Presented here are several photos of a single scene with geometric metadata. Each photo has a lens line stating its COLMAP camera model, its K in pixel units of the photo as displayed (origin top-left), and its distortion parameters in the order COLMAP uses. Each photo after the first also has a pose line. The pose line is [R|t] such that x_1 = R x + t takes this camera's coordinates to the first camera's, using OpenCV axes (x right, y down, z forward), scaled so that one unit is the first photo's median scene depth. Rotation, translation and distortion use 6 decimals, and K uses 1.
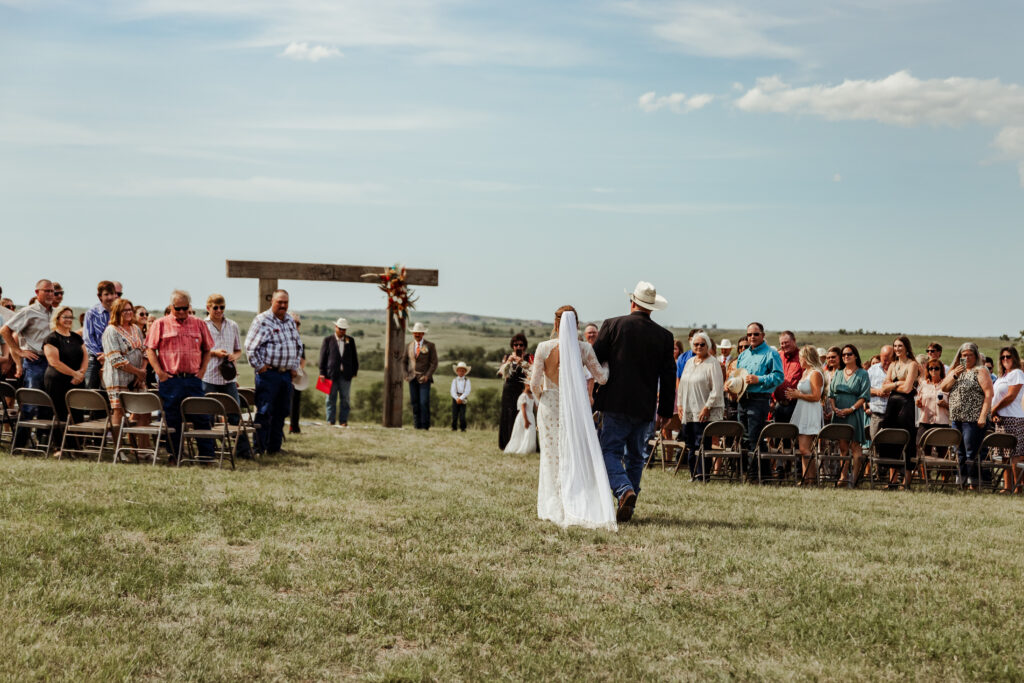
lens RADIAL K [[2850.9, 0, 512.8], [0, 2850.9, 342.4], [0, 0, 1]] dist [0.878842, -0.042819]
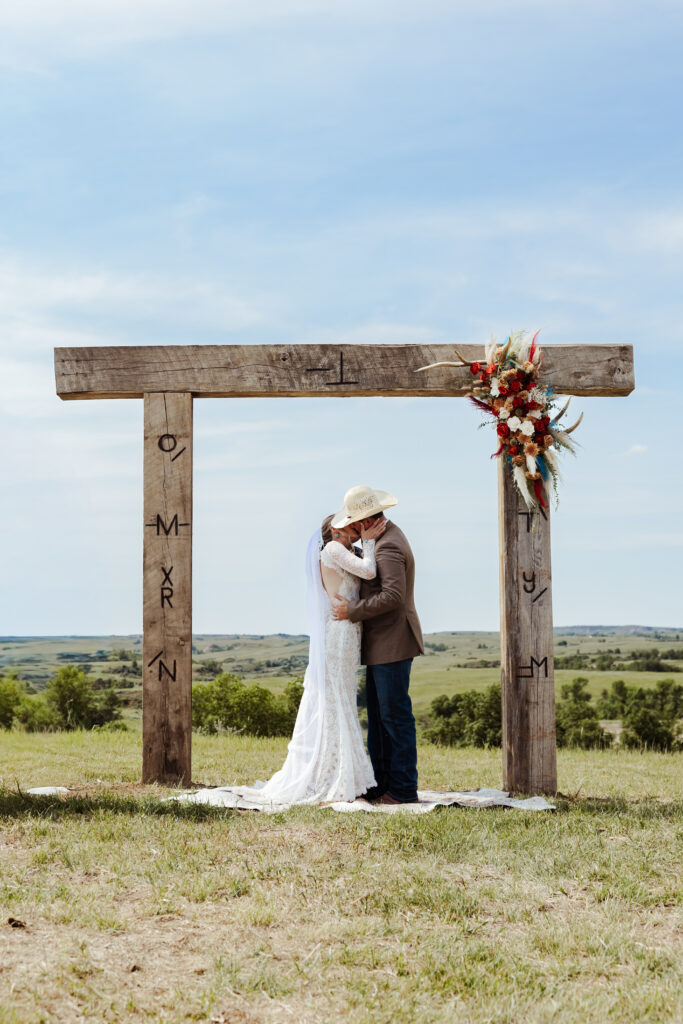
lens RADIAL K [[1570.8, 0, 296.2], [0, 1570.8, 469.0], [0, 0, 1]] dist [0.022713, 0.017470]
pose [[0.974641, -0.069046, -0.212856, -0.026433], [0.042843, 0.991187, -0.125350, 0.013466], [0.219635, 0.113052, 0.969010, 0.805335]]
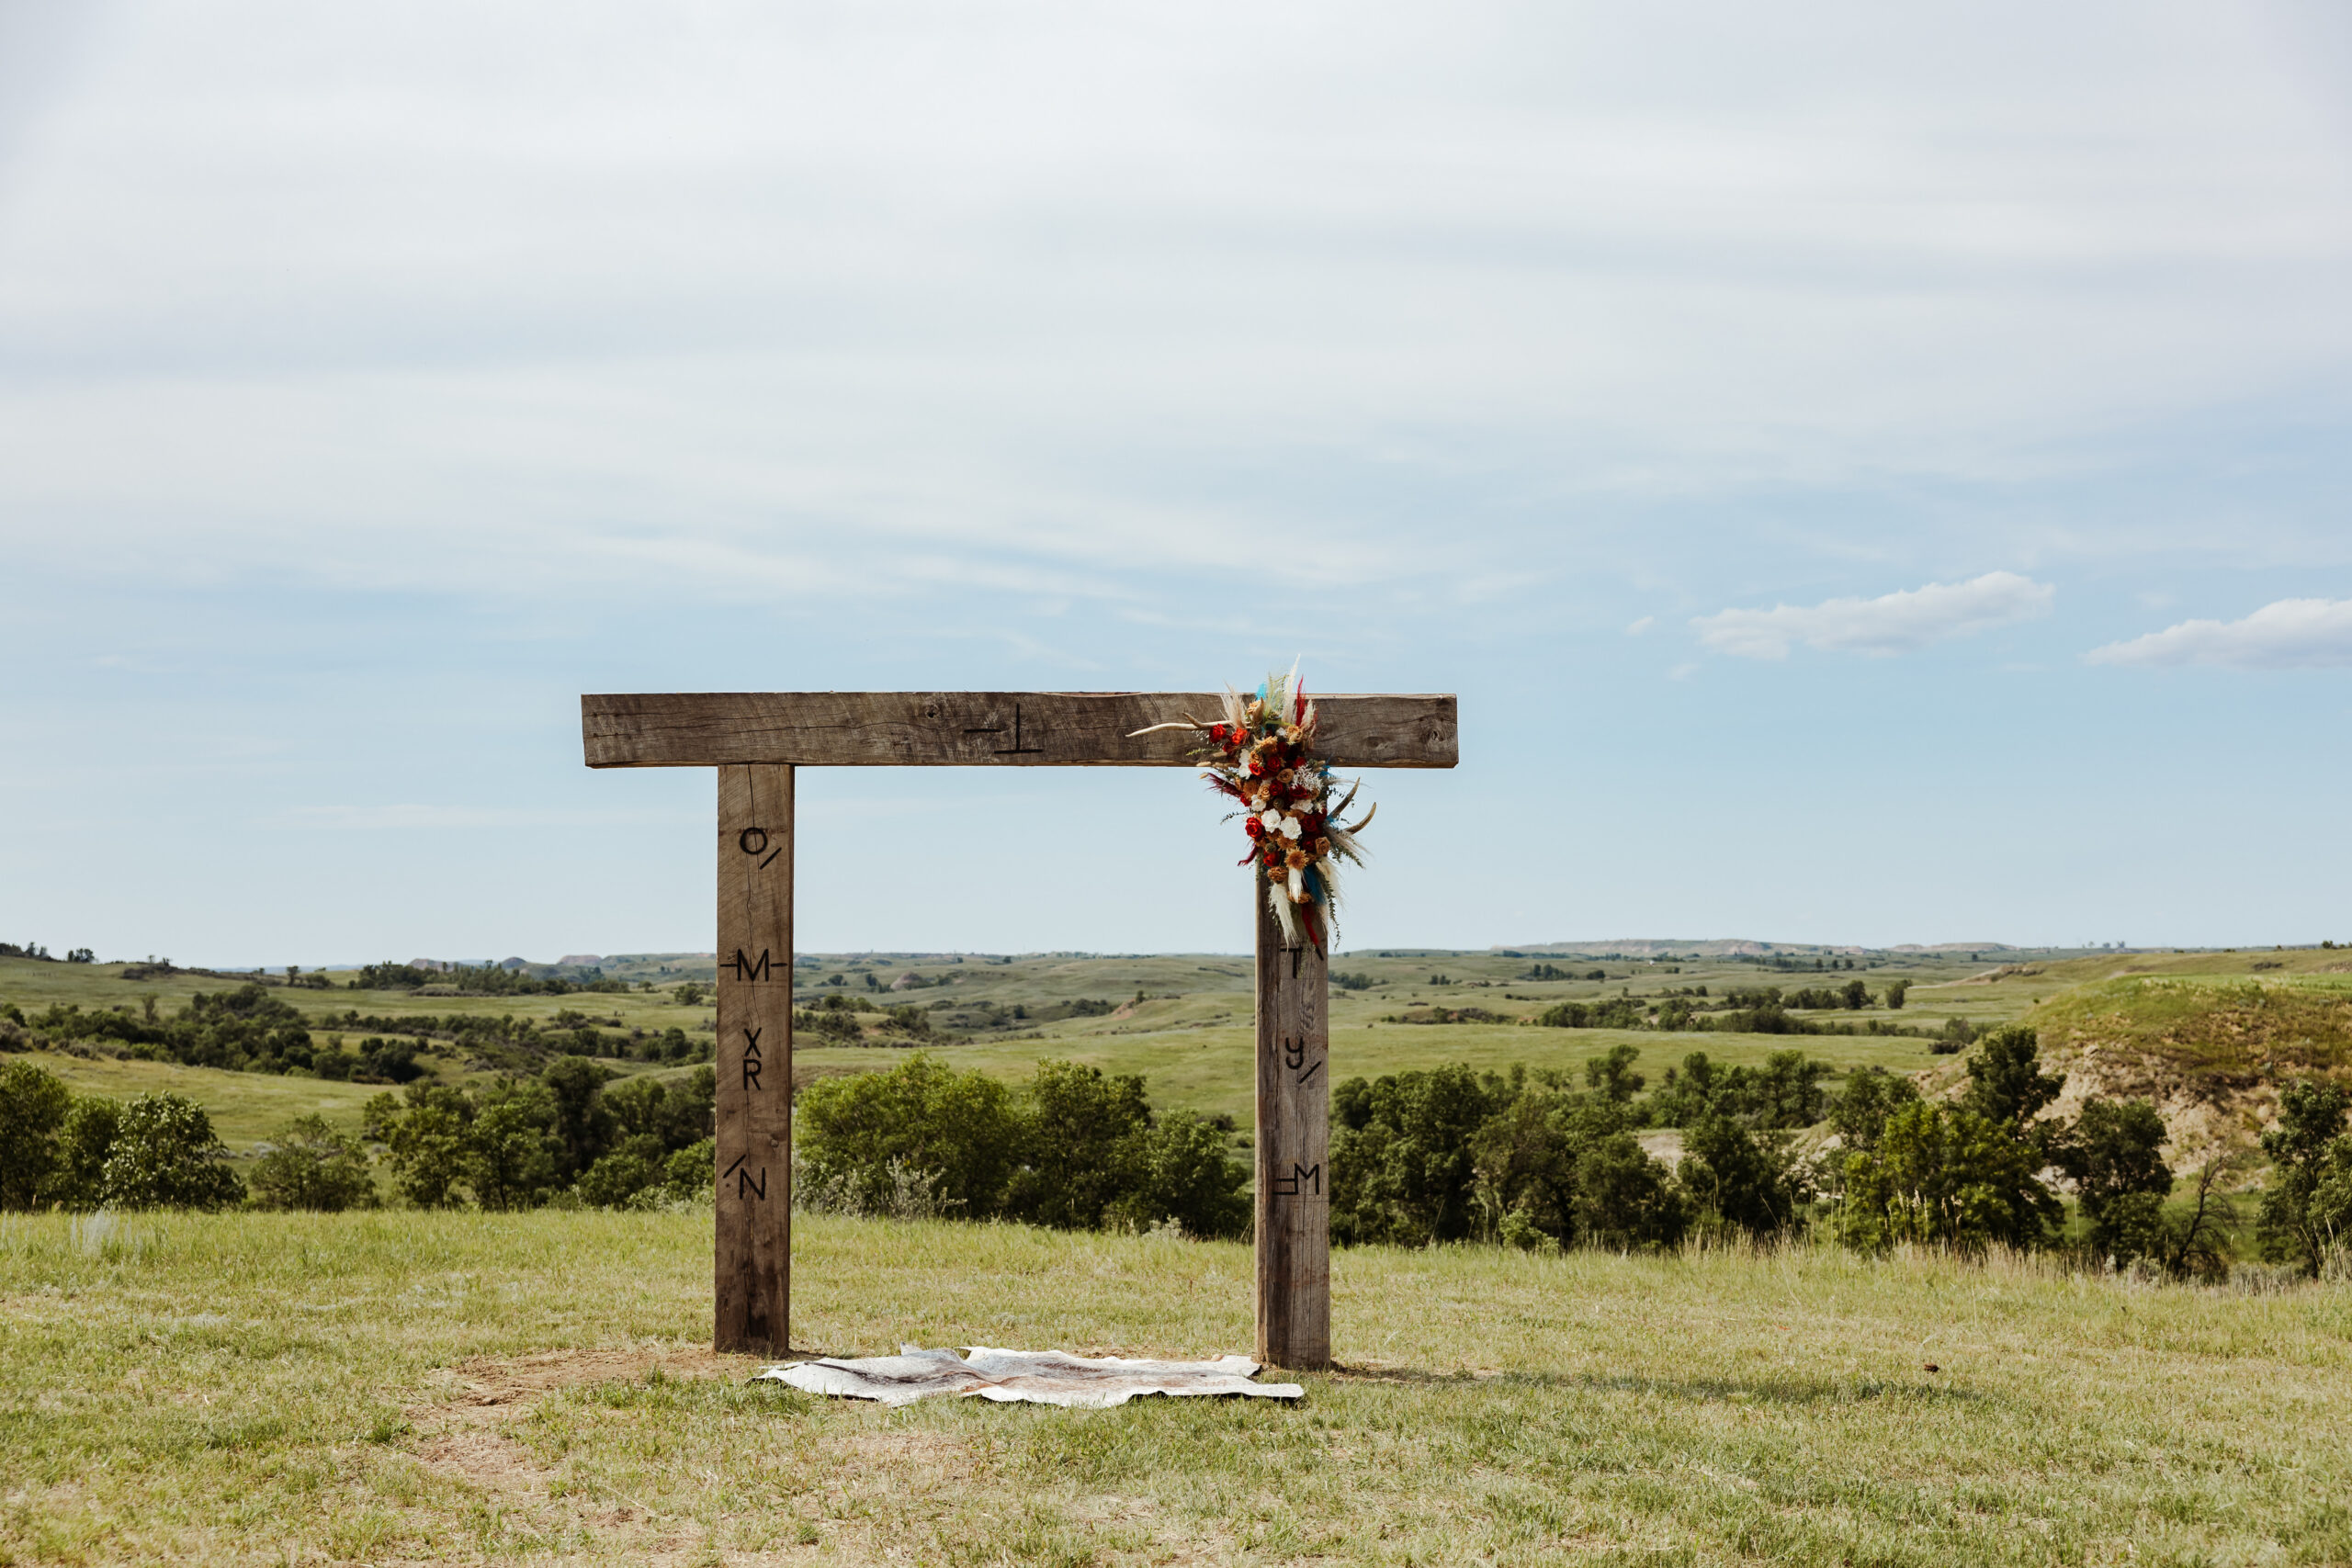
lens RADIAL K [[3140.8, 0, 1176.0], [0, 3140.8, 784.0], [0, 0, 1]] dist [0.030080, 0.072062]
pose [[0.981042, -0.051617, -0.186792, -0.000164], [0.038845, 0.996691, -0.071406, 0.000008], [0.189860, 0.062796, 0.979801, 0.742185]]
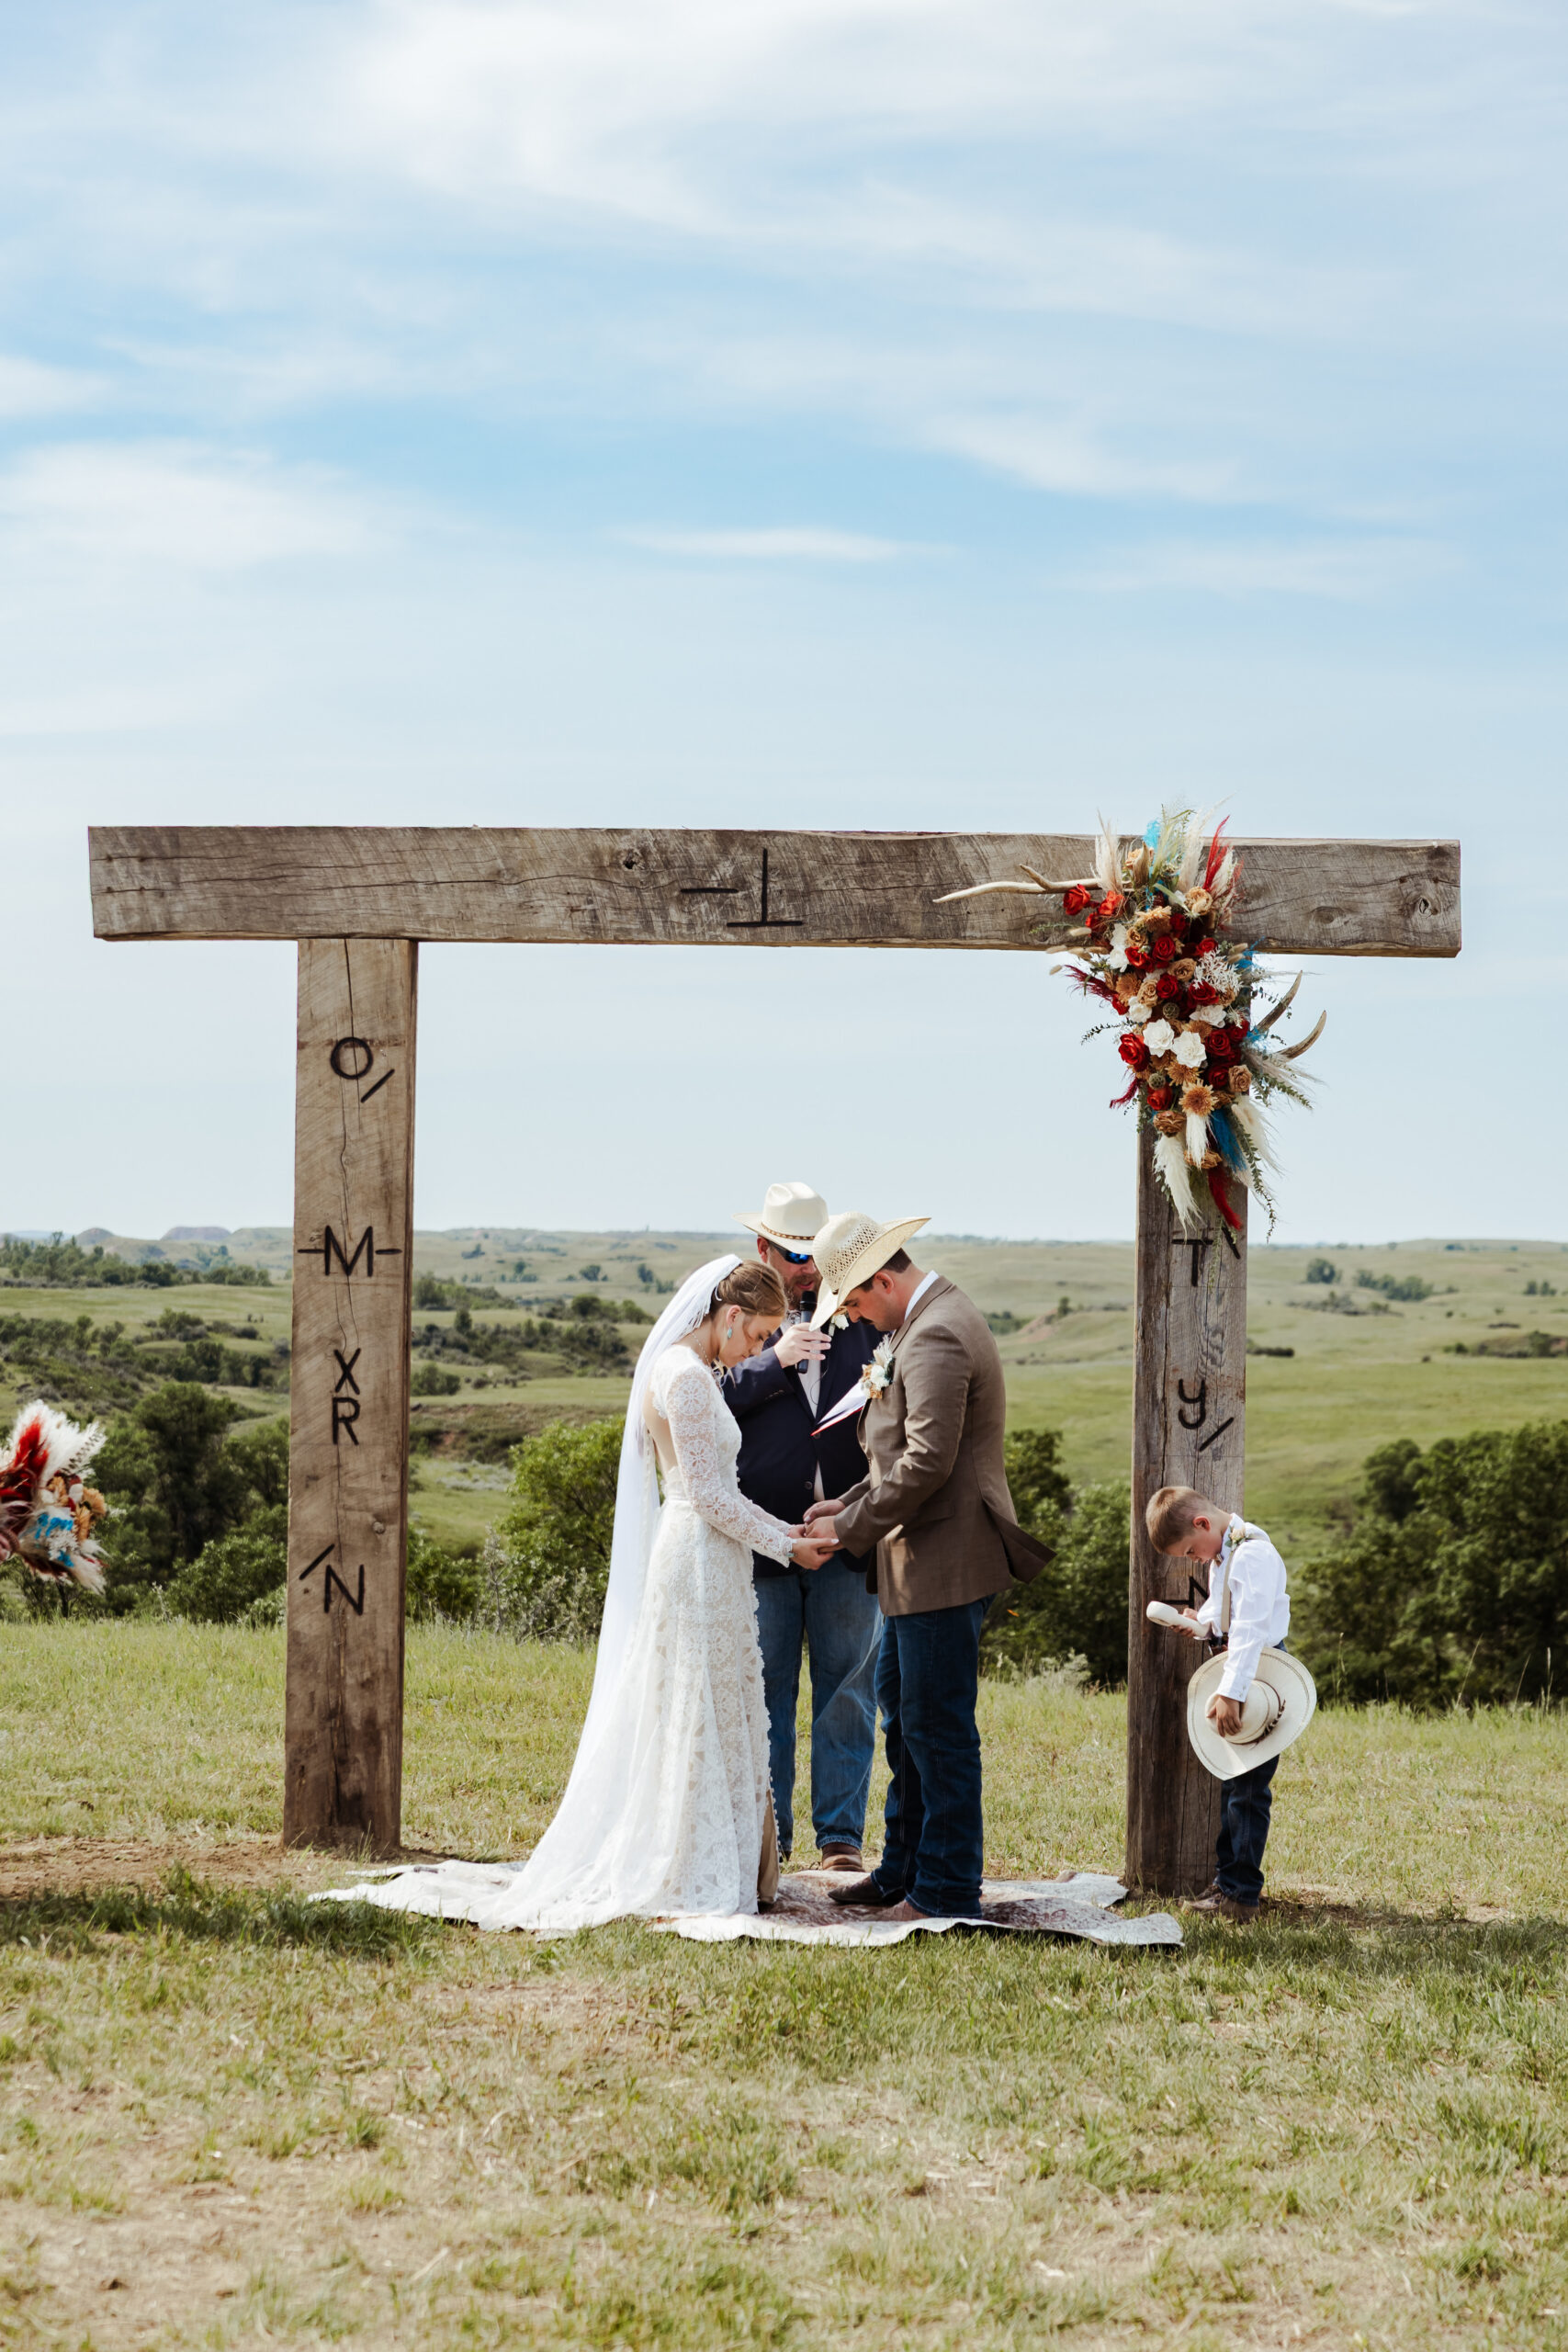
lens RADIAL K [[4928.9, 0, 771.5], [0, 4928.9, 1167.2], [0, 0, 1]] dist [0.048019, 0.138626]
pose [[0.965433, -0.029031, -0.259030, 0.006050], [0.020987, 0.999209, -0.033765, -0.000119], [0.259805, 0.027162, 0.965279, 0.743731]]
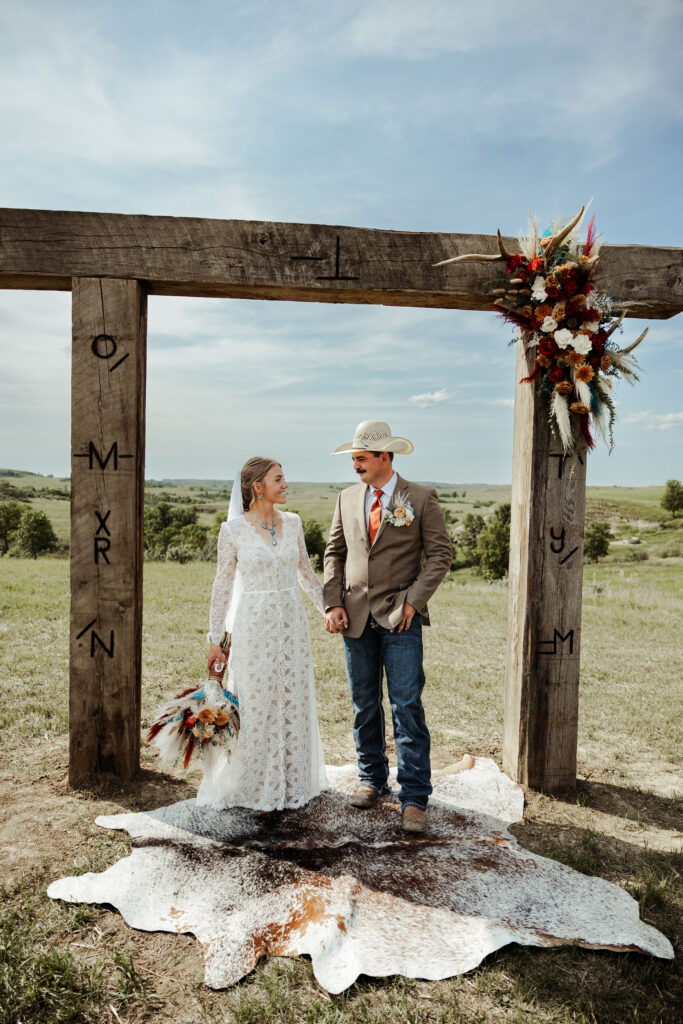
lens RADIAL K [[682.3, 0, 342.2], [0, 682.3, 509.5], [0, 0, 1]] dist [0.001447, 0.002071]
pose [[0.991437, -0.013484, -0.129888, -0.053677], [0.016683, 0.999583, 0.023572, -0.001052], [0.129516, -0.025537, 0.991248, 0.932126]]
